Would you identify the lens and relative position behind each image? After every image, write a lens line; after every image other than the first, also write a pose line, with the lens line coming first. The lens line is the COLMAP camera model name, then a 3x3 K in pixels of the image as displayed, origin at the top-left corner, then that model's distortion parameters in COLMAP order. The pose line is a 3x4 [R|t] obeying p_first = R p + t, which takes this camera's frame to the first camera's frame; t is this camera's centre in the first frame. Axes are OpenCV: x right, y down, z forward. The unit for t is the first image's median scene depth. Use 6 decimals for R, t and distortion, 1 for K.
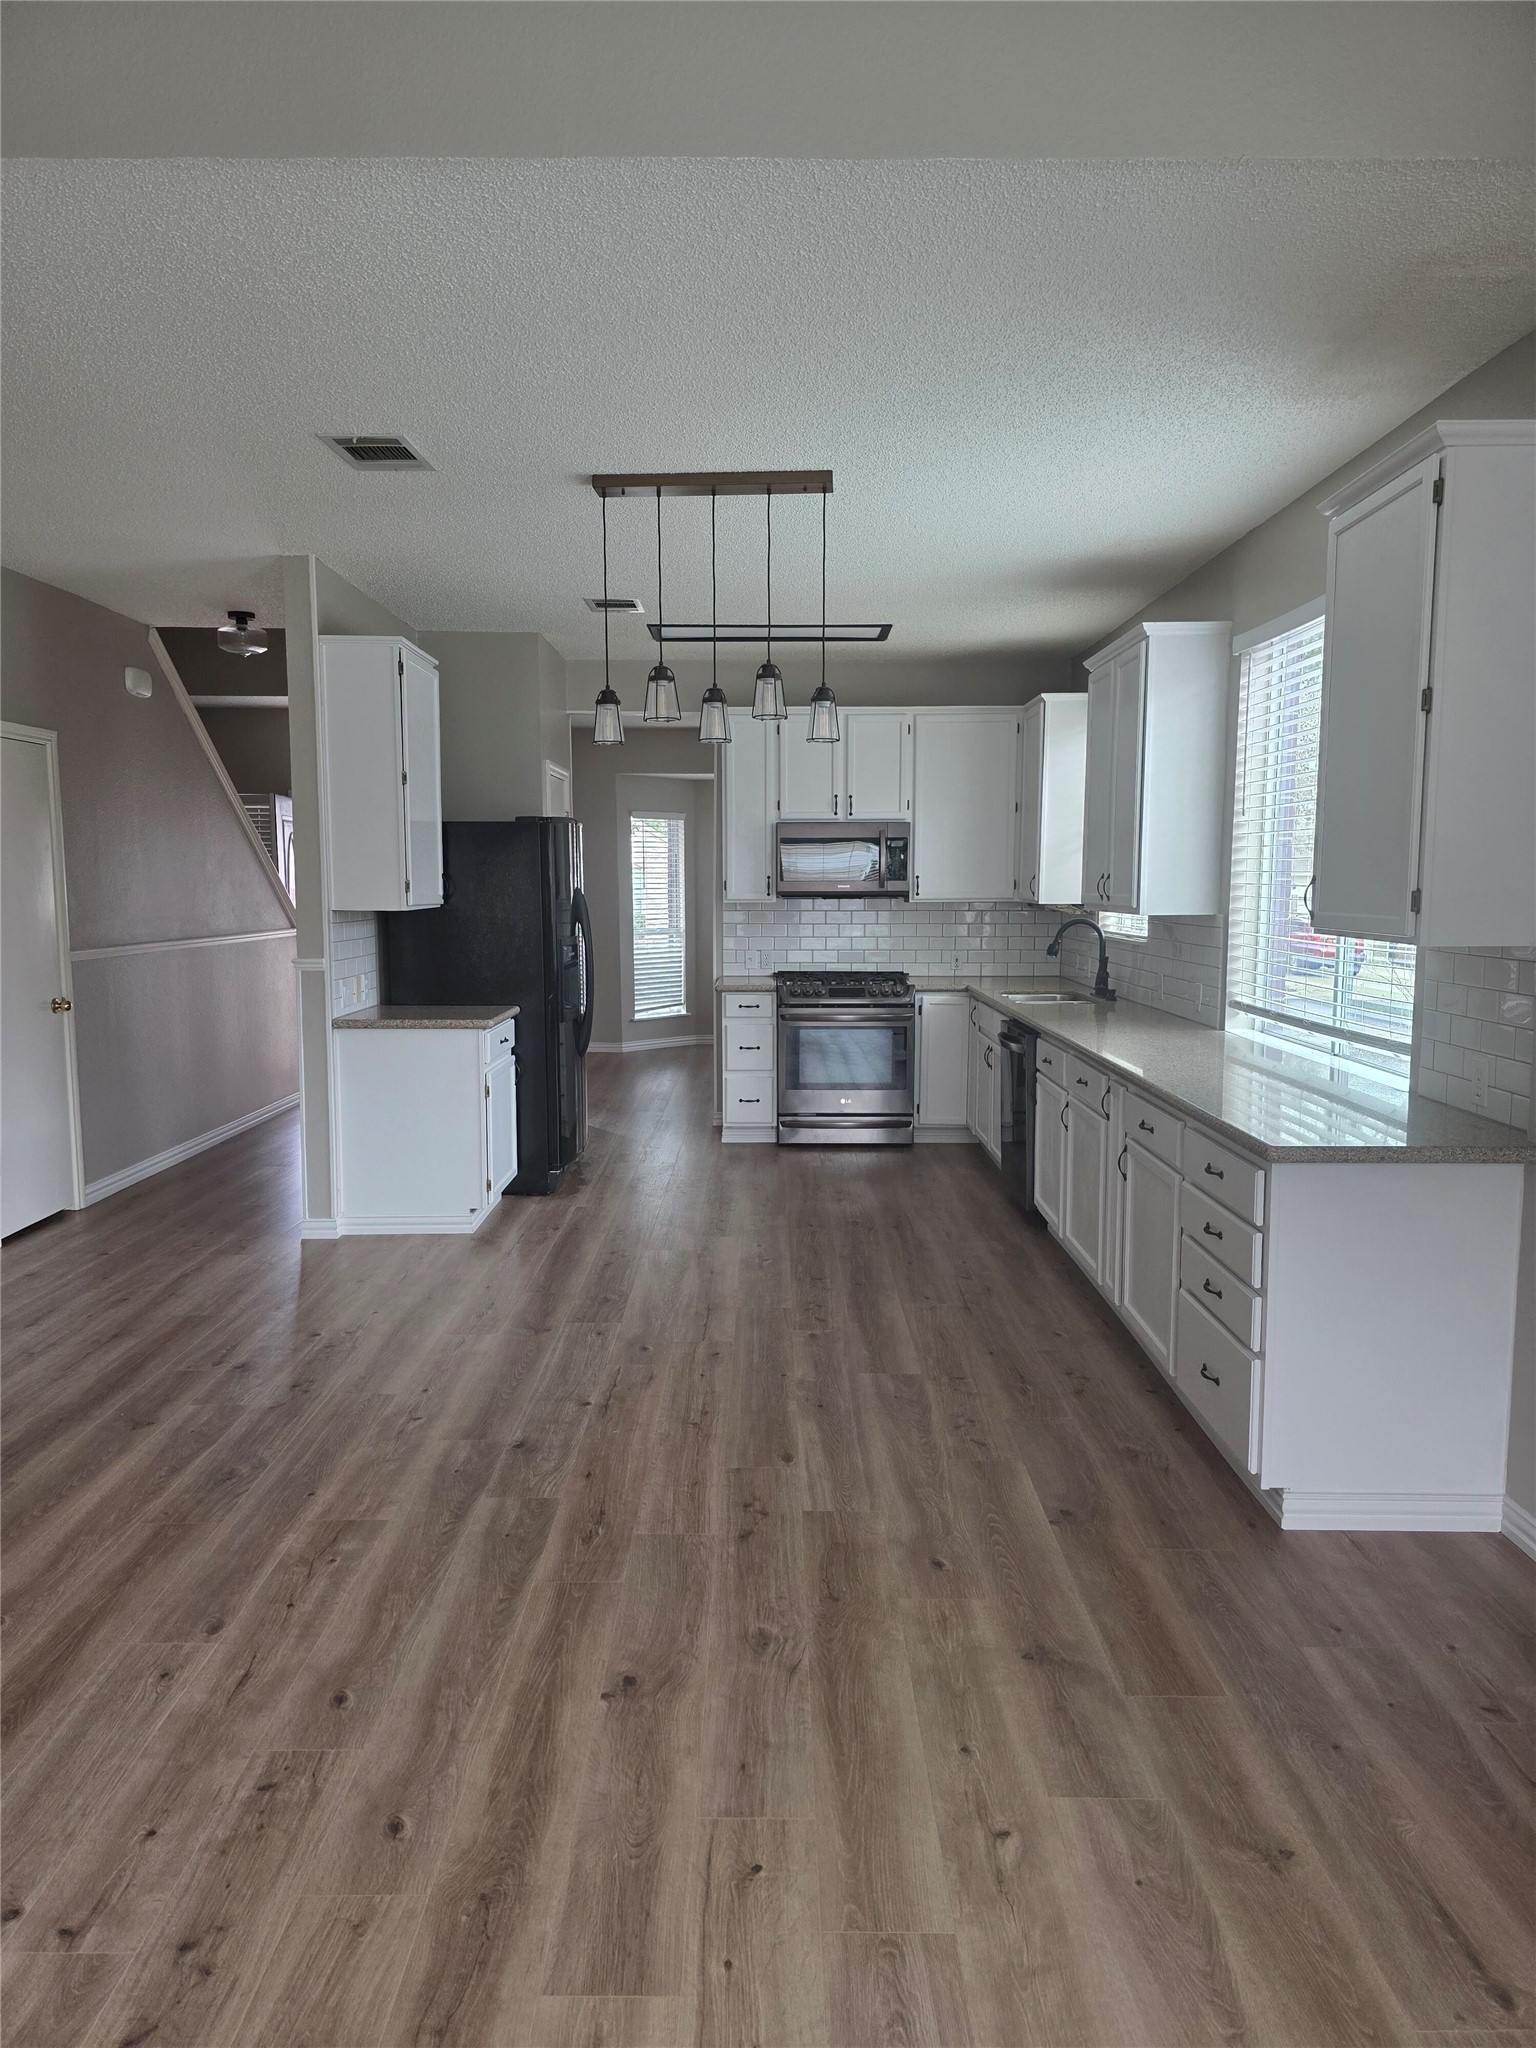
lens RADIAL K [[1382.2, 0, 768.0], [0, 1382.2, 1024.0], [0, 0, 1]] dist [0.226173, -0.000012]
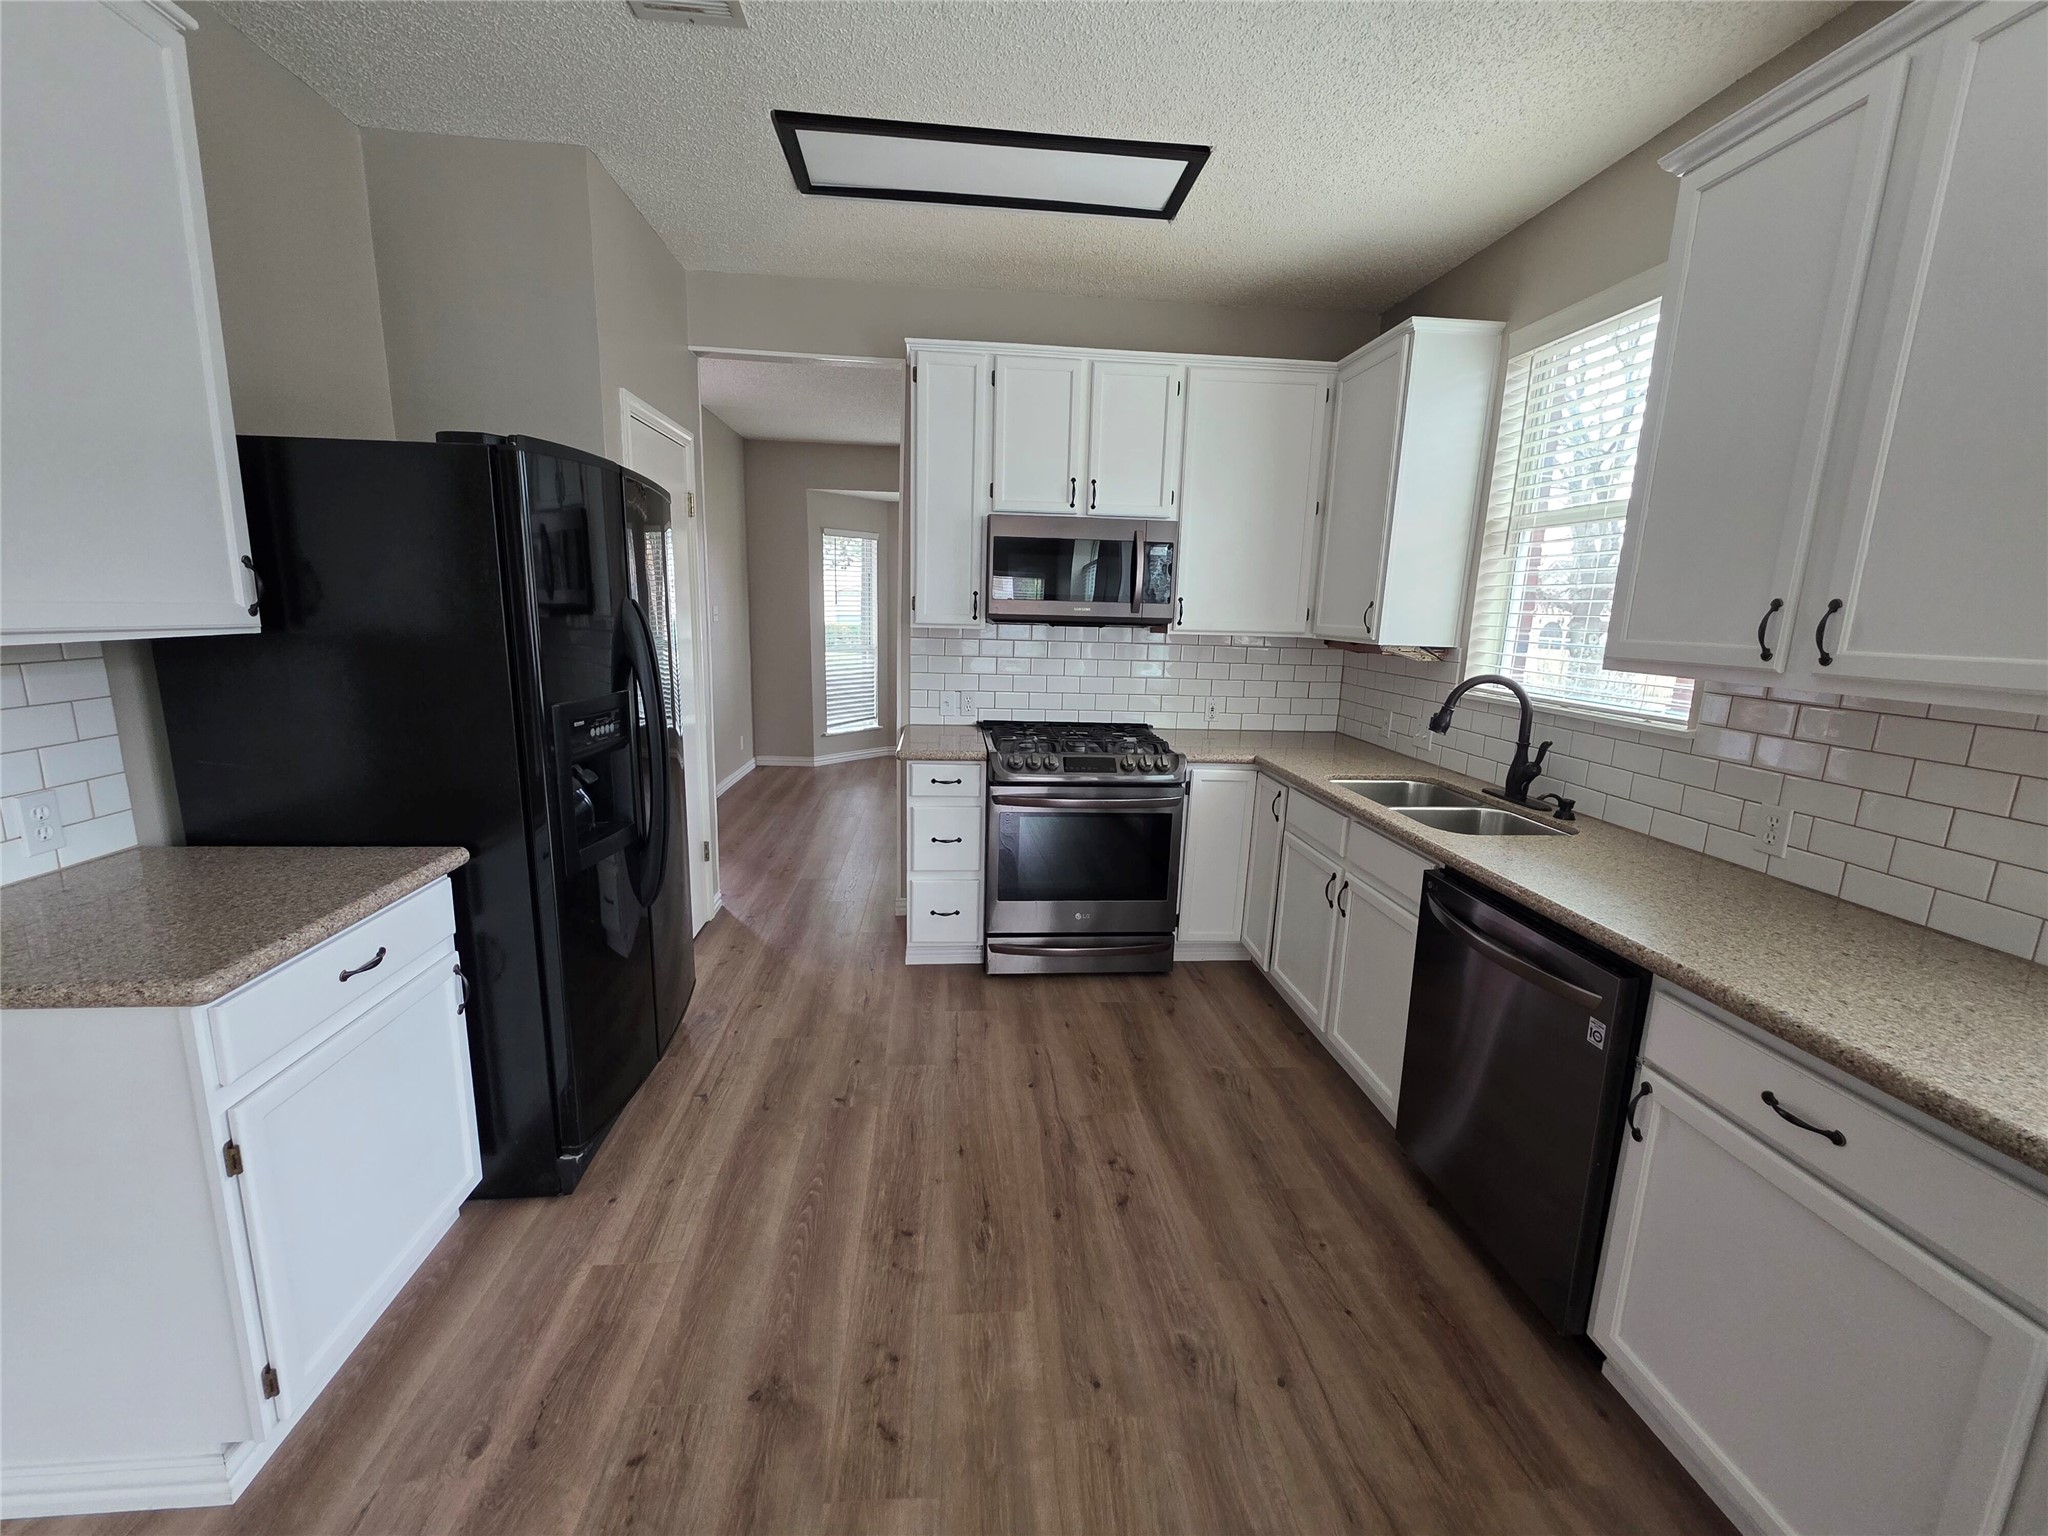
lens RADIAL K [[818.7, 0, 1024.2], [0, 818.7, 757.3], [0, 0, 1]] dist [-0.000299, -0.000025]
pose [[0.995196, 0.011735, 0.097192, -0.014636], [-0.019653, 0.996527, 0.080922, -0.057383], [-0.095905, -0.082444, 0.991970, 0.583917]]
